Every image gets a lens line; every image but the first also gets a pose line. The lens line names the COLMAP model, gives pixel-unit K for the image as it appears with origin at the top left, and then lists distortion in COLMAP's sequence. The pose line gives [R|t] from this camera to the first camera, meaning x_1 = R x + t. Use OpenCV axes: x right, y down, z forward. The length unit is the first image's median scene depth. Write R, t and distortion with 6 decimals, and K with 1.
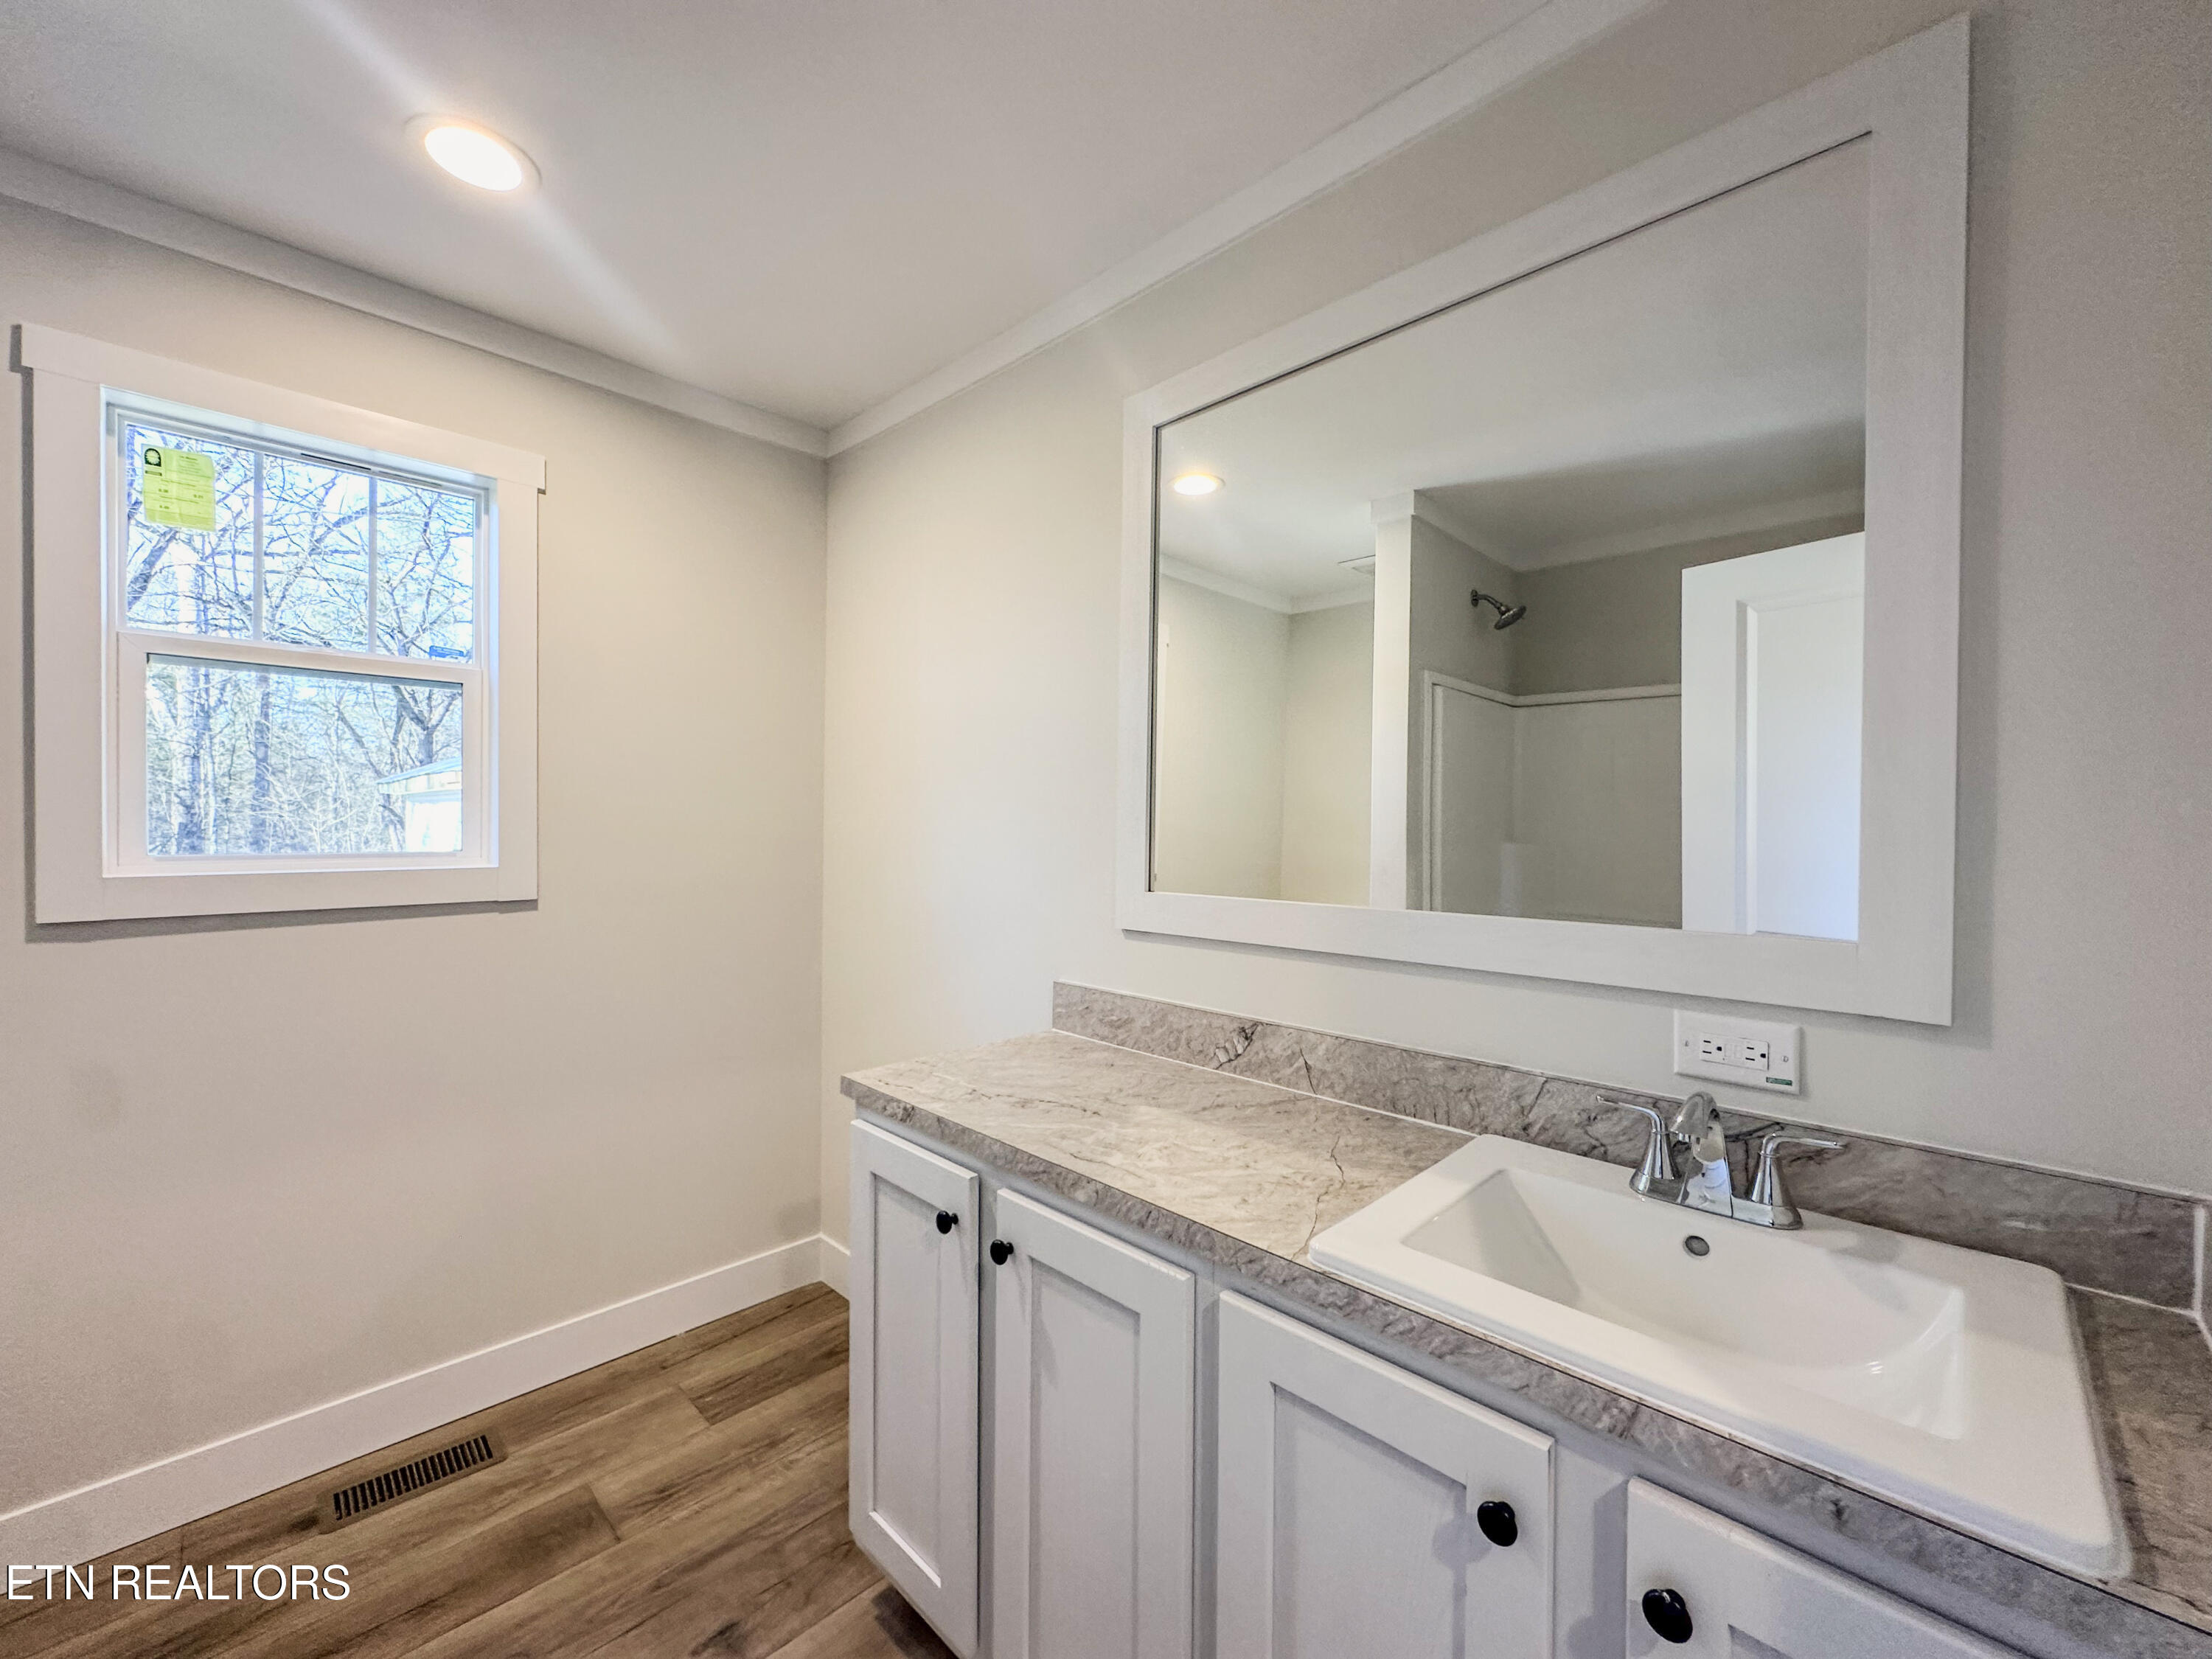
lens RADIAL K [[878.5, 0, 1115.6], [0, 878.5, 826.2], [0, 0, 1]] dist [0.000369, 0.000345]
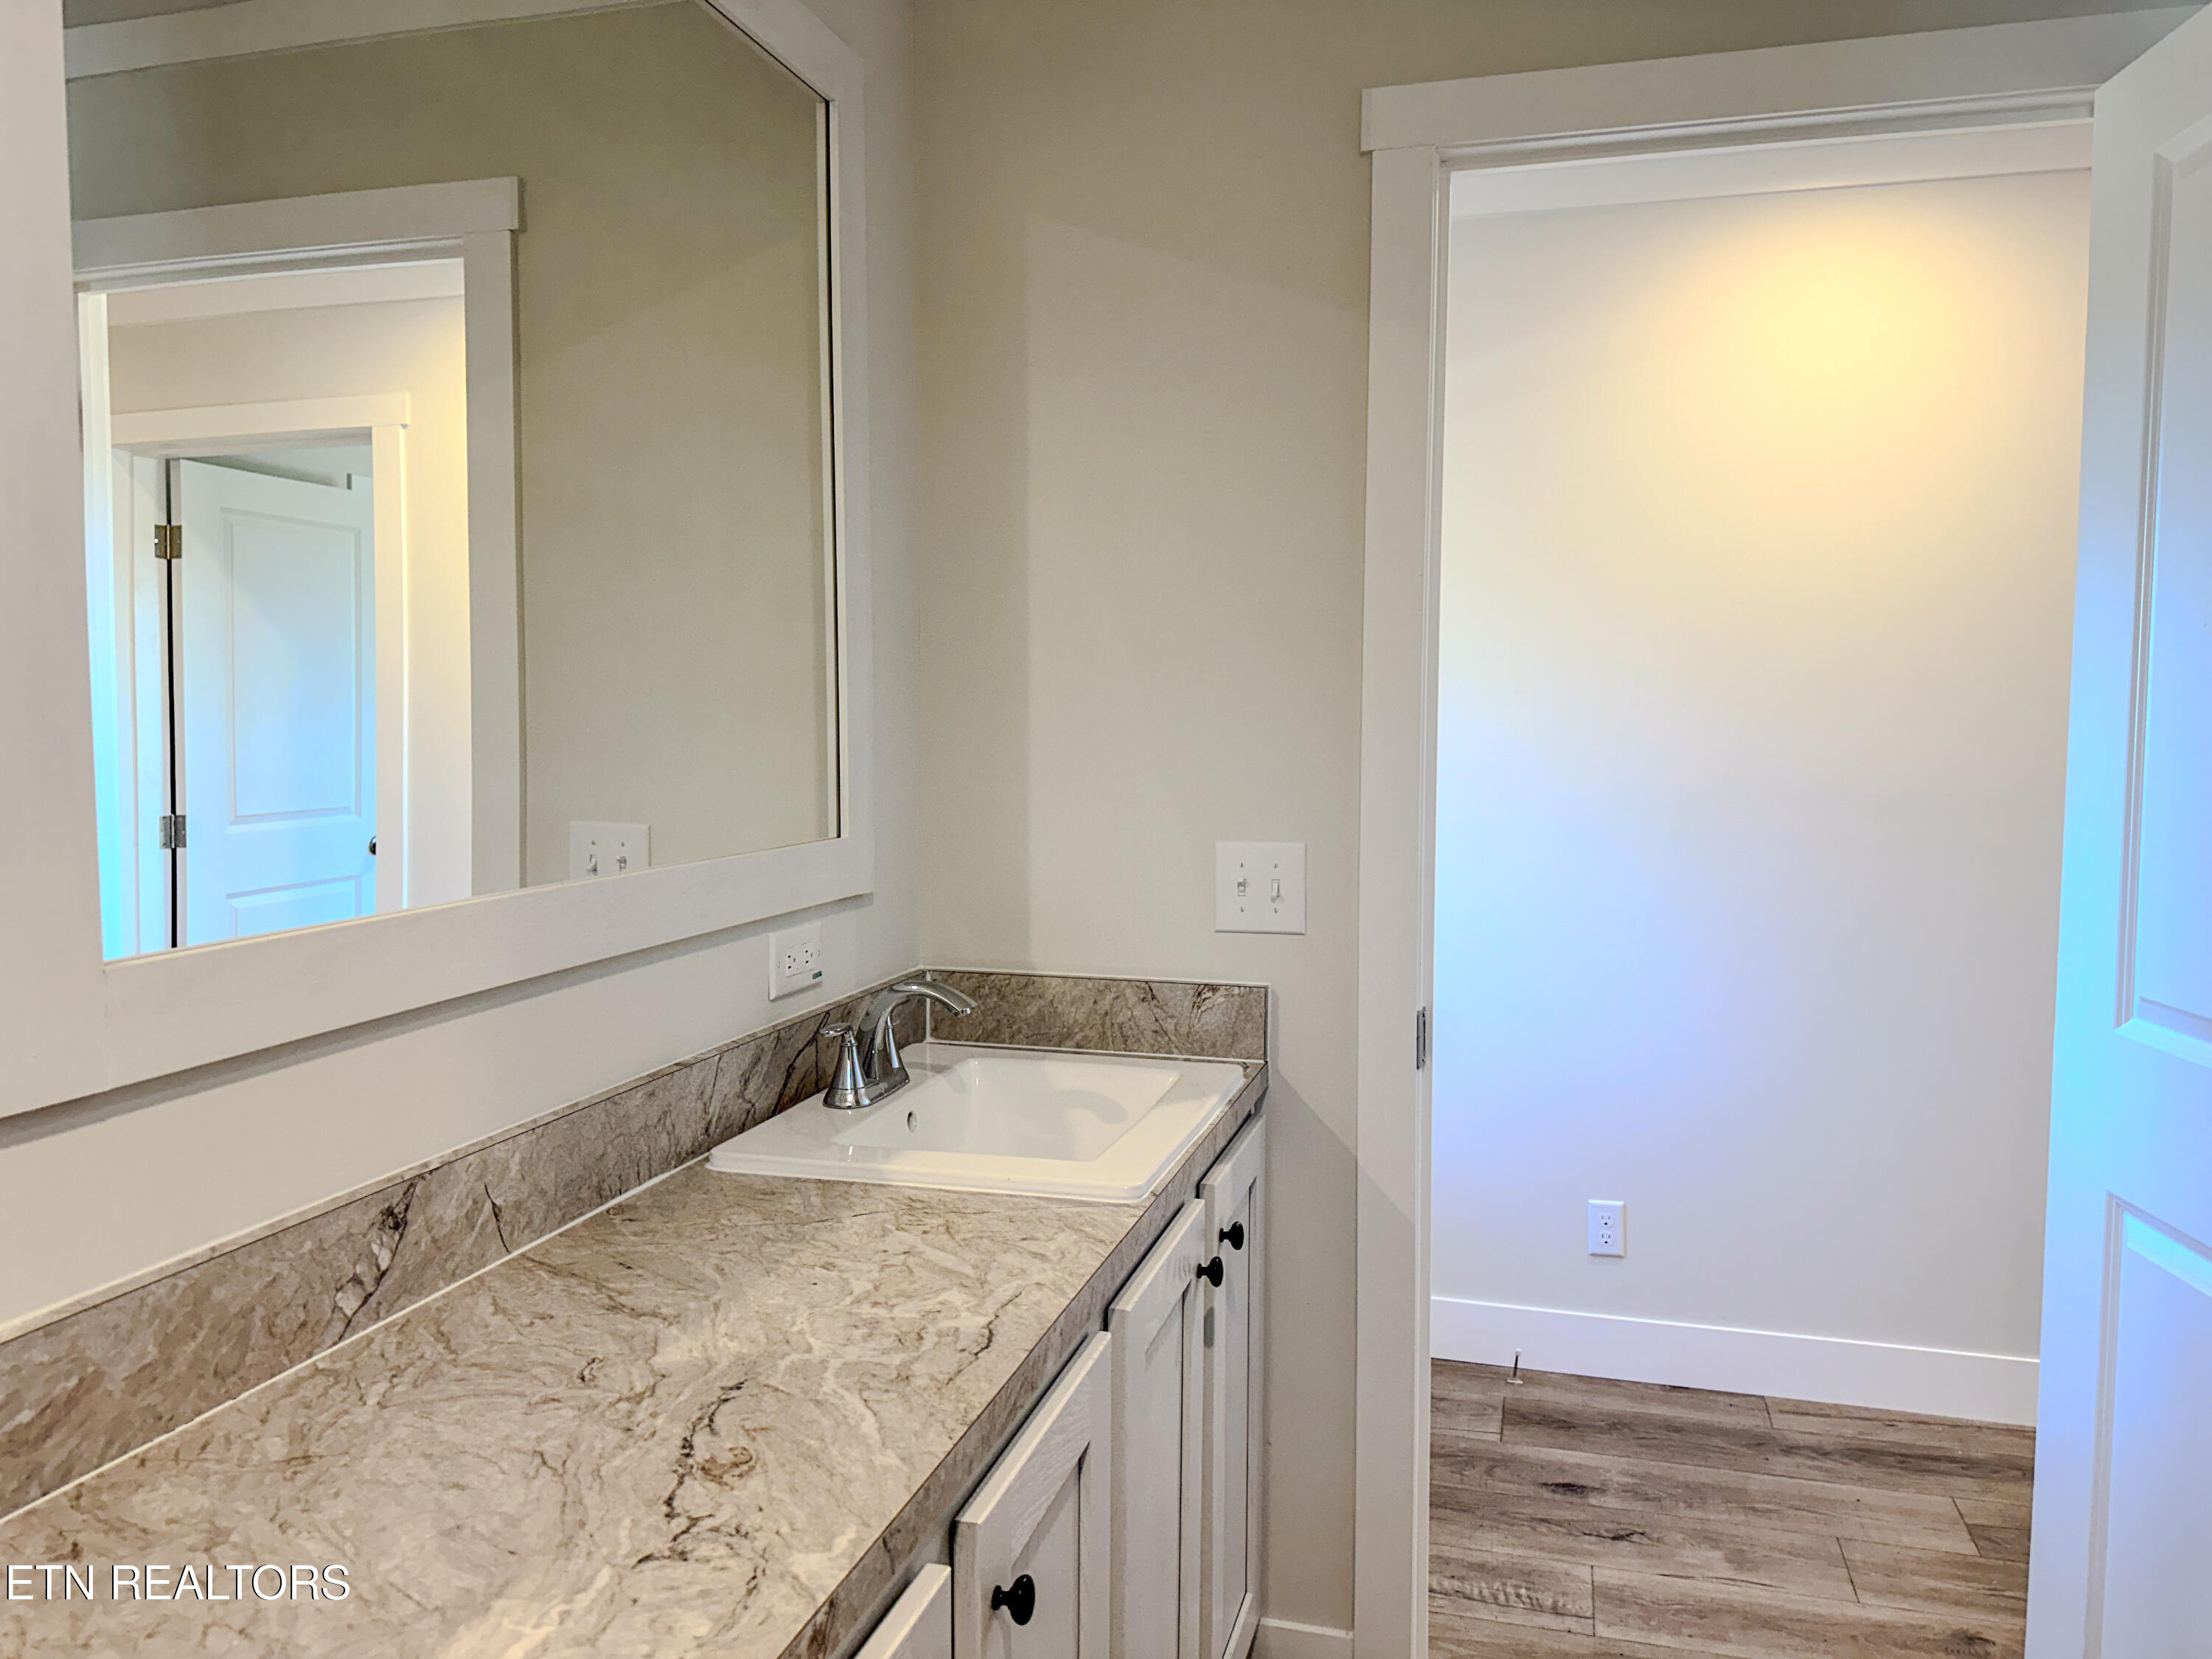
lens RADIAL K [[1555.1, 0, 1106.0], [0, 1555.1, 829.5], [0, 0, 1]] dist [0.068301, -0.091027]
pose [[-0.478358, -0.074094, 0.875033, -0.777160], [-0.012833, 0.996918, 0.077399, -0.028566], [-0.878071, 0.025795, -0.477835, 1.164118]]
